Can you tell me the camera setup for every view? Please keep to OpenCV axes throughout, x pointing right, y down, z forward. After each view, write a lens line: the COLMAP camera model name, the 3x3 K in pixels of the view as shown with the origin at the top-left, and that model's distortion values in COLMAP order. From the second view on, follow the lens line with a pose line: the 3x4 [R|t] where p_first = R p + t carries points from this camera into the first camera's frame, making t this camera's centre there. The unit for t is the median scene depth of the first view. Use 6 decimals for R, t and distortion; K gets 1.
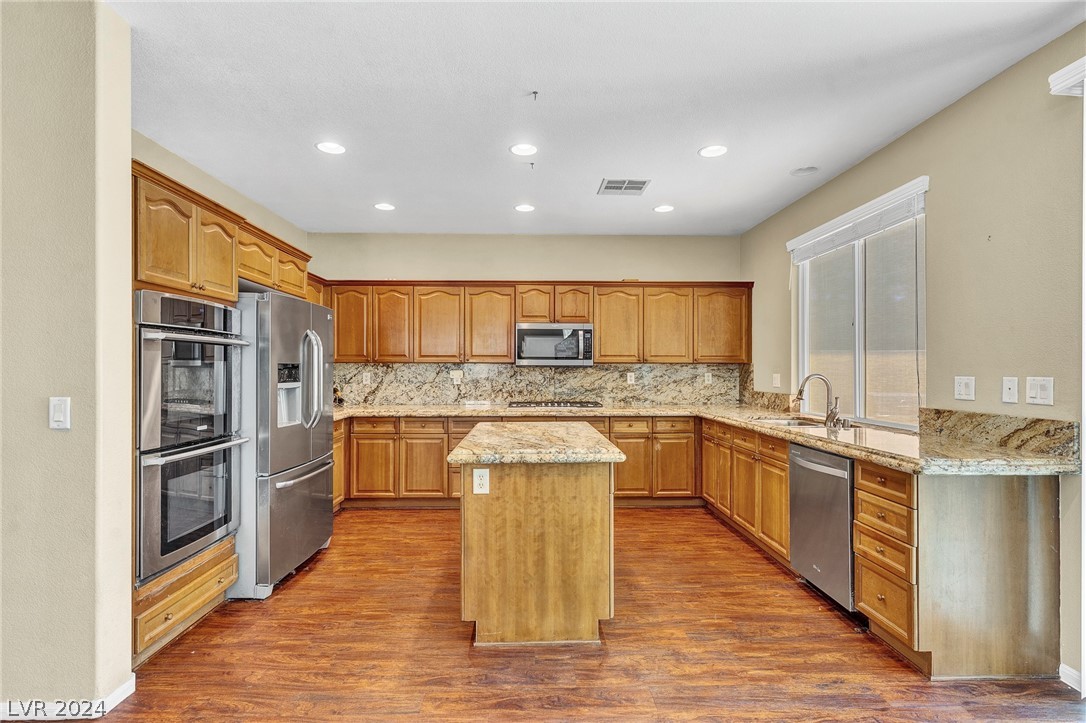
lens RADIAL K [[520.1, 0, 541.5], [0, 520.1, 365.6], [0, 0, 1]] dist [0.007774, -0.001683]
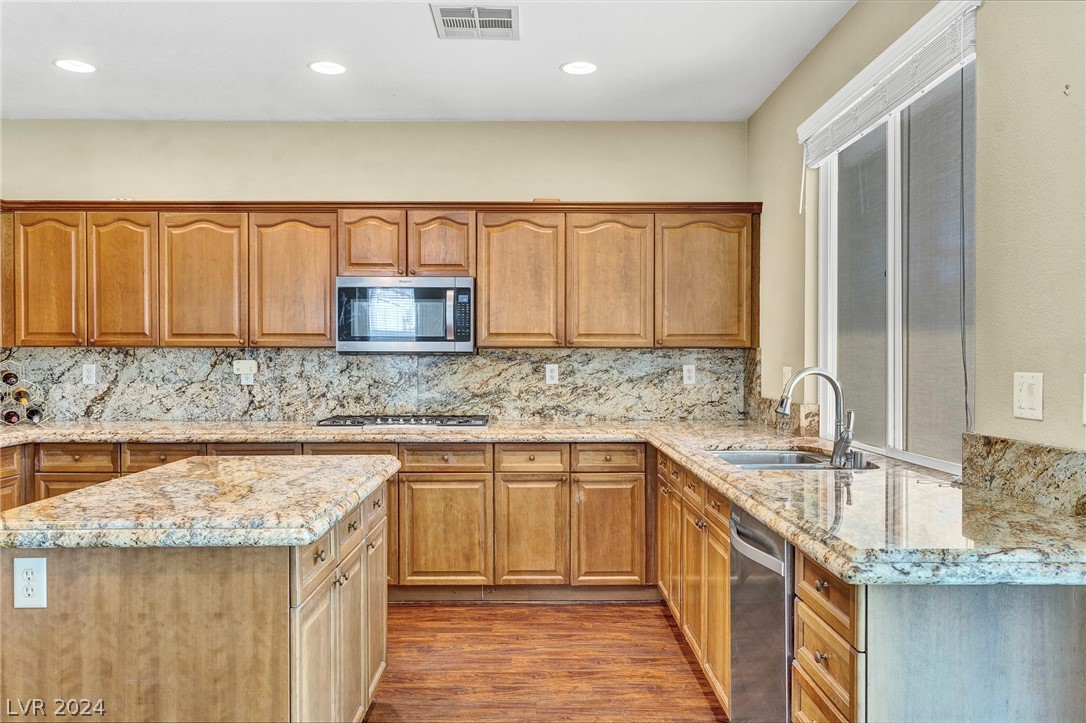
lens RADIAL K [[823.2, 0, 544.3], [0, 823.2, 364.9], [0, 0, 1]] dist [0.006949, -0.007291]
pose [[0.999887, -0.000004, -0.015055, 0.269104], [0.000221, 0.999895, 0.014467, 0.001521], [0.015054, -0.014468, 0.999782, 0.152541]]
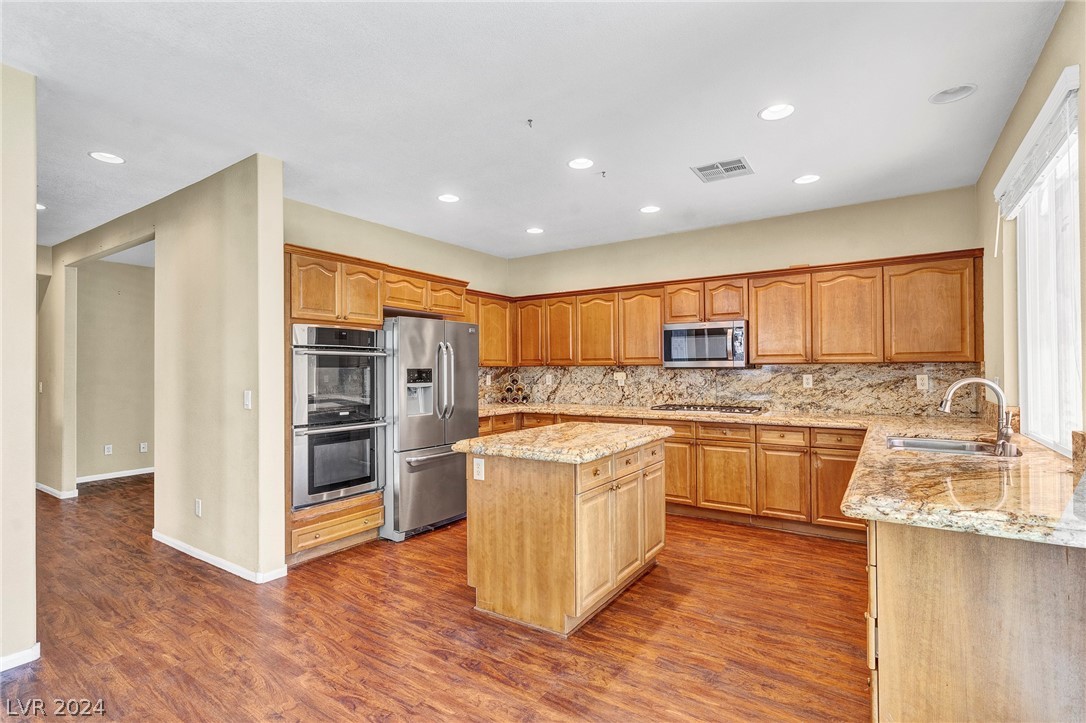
lens RADIAL K [[520.1, 0, 543.8], [0, 520.1, 364.6], [0, 0, 1]] dist [0.007774, -0.001683]
pose [[0.818882, -0.011613, -0.573844, 0.468046], [0.009525, 0.999933, -0.006642, -0.002092], [0.573882, -0.000027, 0.818938, 0.088540]]
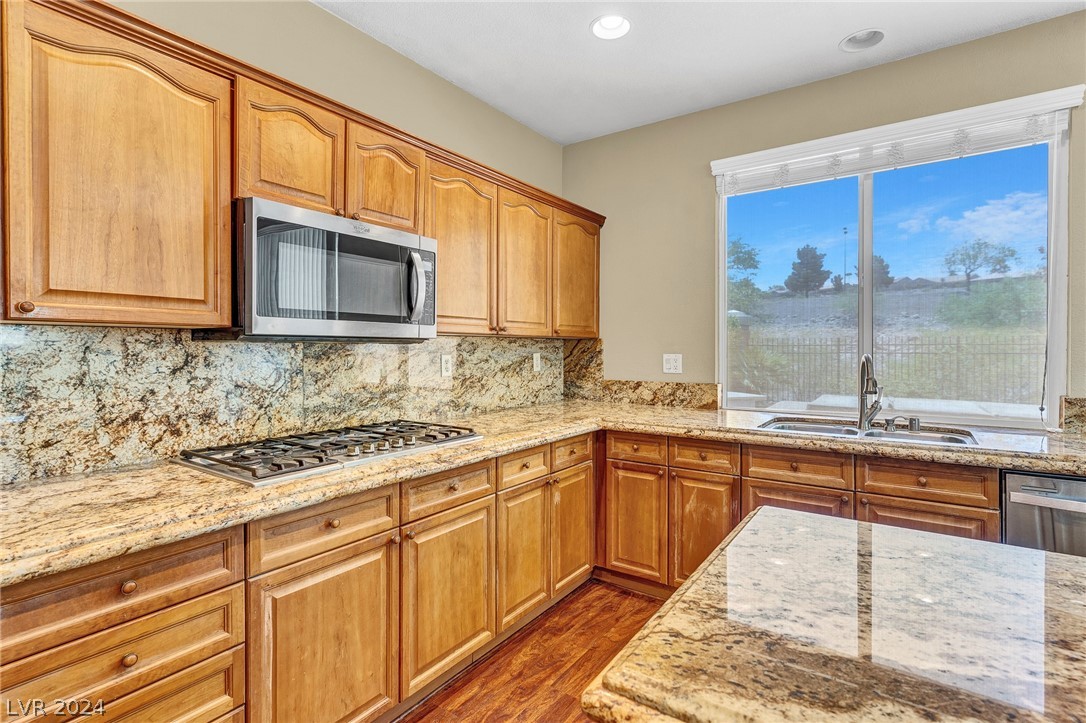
lens RADIAL K [[520.1, 0, 530.1], [0, 520.1, 352.2], [0, 0, 1]] dist [0.007774, -0.001683]
pose [[0.607831, -0.006866, 0.794037, -0.272983], [-0.002120, 0.999945, 0.010269, 0.009156], [-0.794064, -0.007925, 0.607783, 0.962513]]
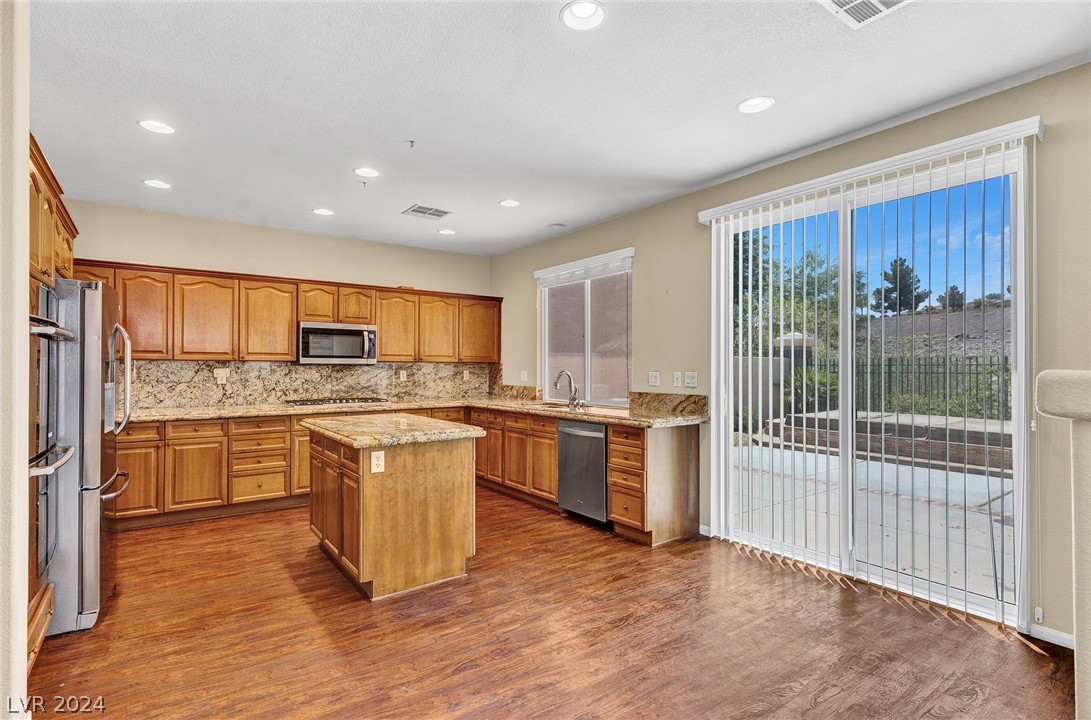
lens RADIAL K [[522.5, 0, 540.9], [0, 522.5, 365.2], [0, 0, 1]] dist [0.007774, -0.001683]
pose [[0.823926, 0.002394, 0.566692, -0.336203], [-0.004182, 0.999990, 0.001856, -0.001918], [-0.566682, -0.003899, 0.823928, -0.134930]]
